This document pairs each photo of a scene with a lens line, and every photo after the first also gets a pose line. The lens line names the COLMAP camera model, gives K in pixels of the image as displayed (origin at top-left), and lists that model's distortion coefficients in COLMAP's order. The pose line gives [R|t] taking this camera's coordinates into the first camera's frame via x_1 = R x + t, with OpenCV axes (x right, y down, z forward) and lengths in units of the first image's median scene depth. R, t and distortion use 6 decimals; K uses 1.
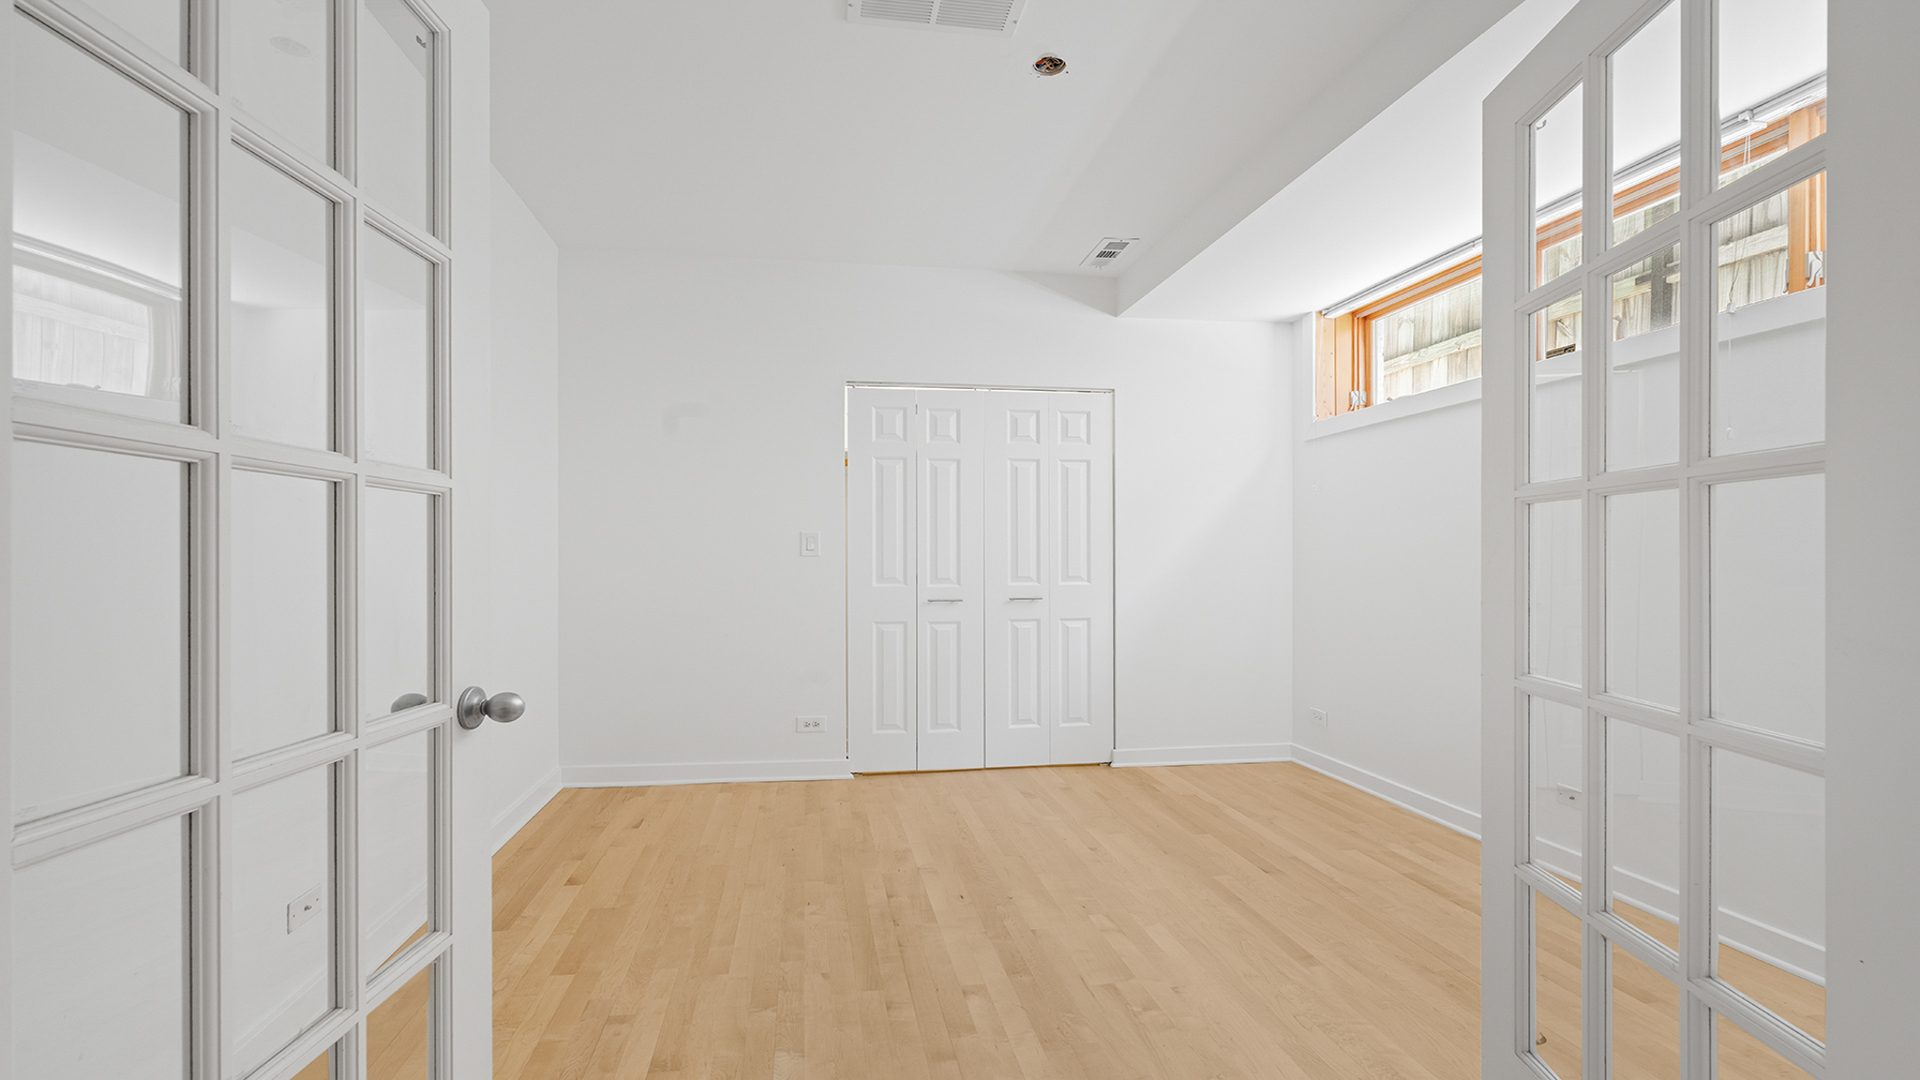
lens RADIAL K [[899.1, 0, 932.6], [0, 899.1, 548.3], [0, 0, 1]] dist [0.004763, 0.000187]
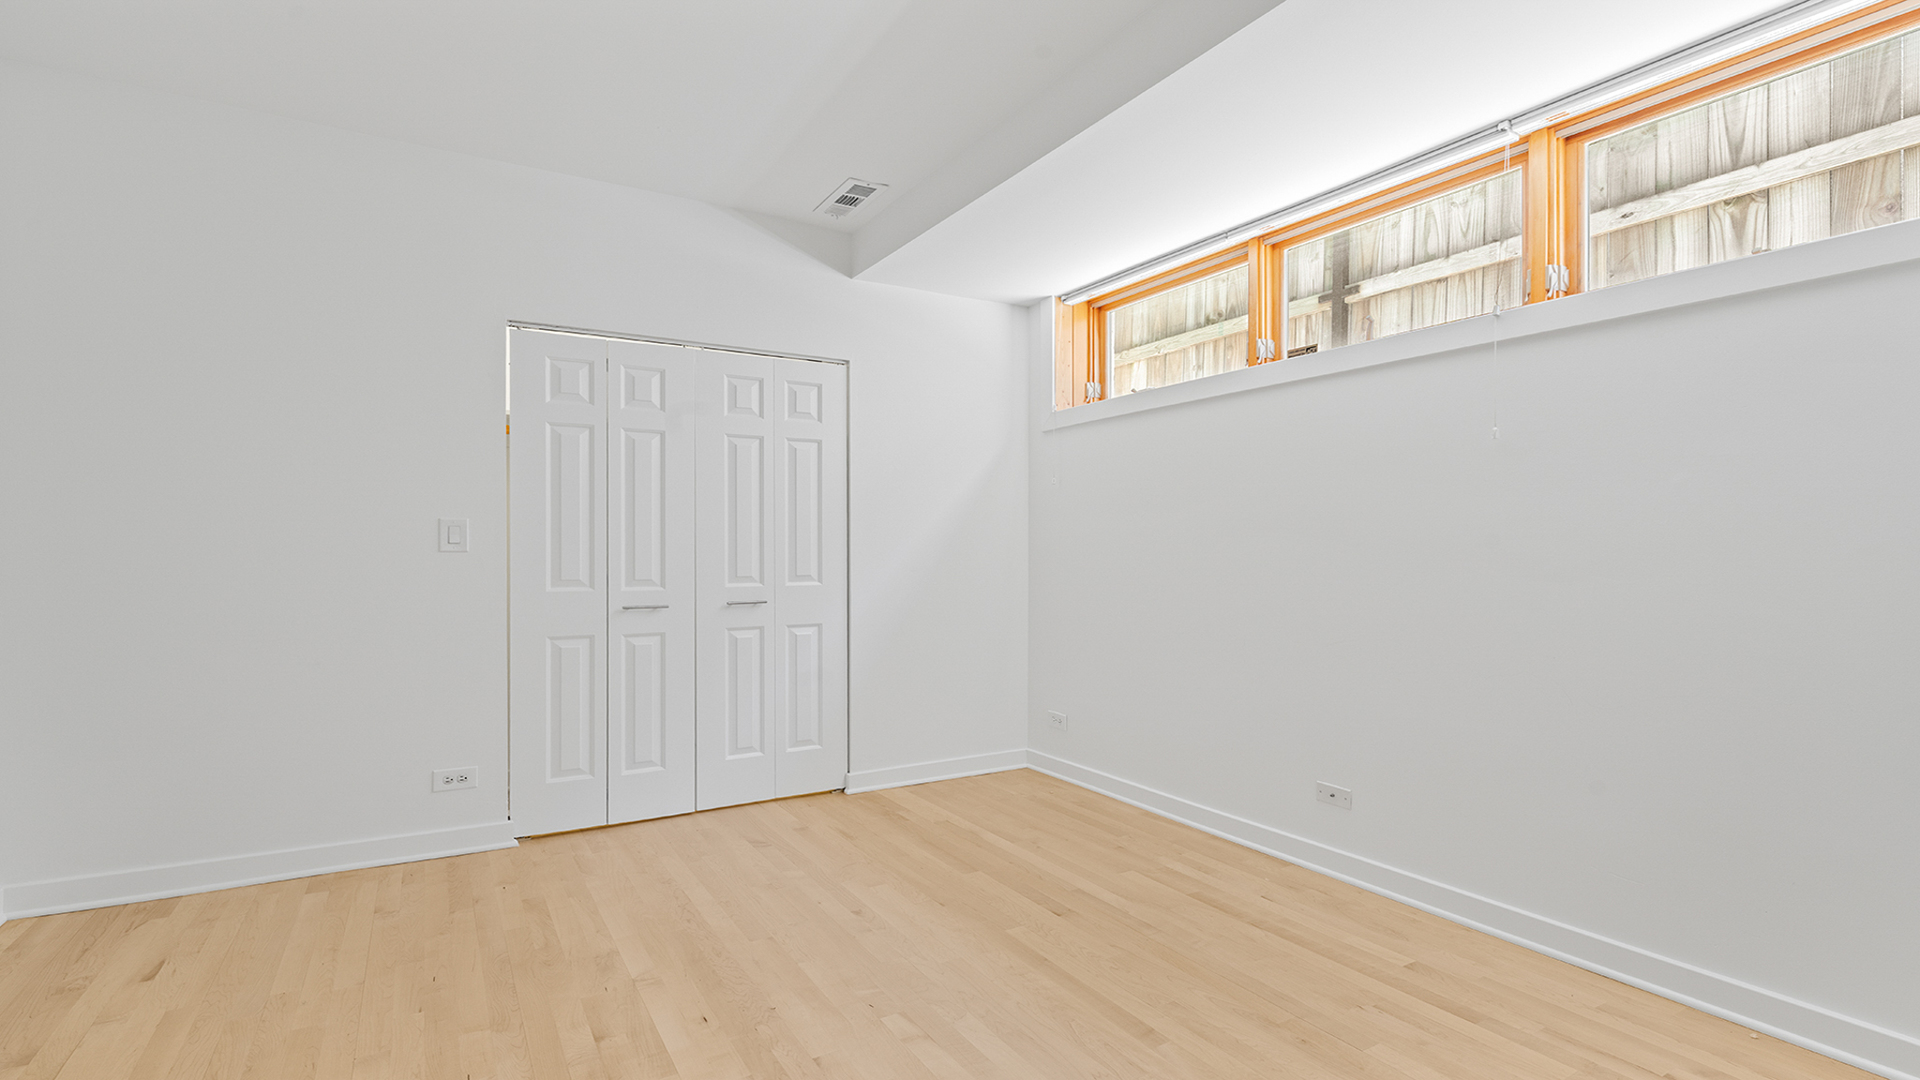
lens RADIAL K [[901.8, 0, 955.8], [0, 901.8, 548.8], [0, 0, 1]] dist [0.002203, -0.000161]
pose [[0.924188, 0.002191, 0.381931, -0.037665], [-0.004717, 0.999973, 0.005678, 0.000180], [-0.381908, -0.007049, 0.924173, 0.155927]]
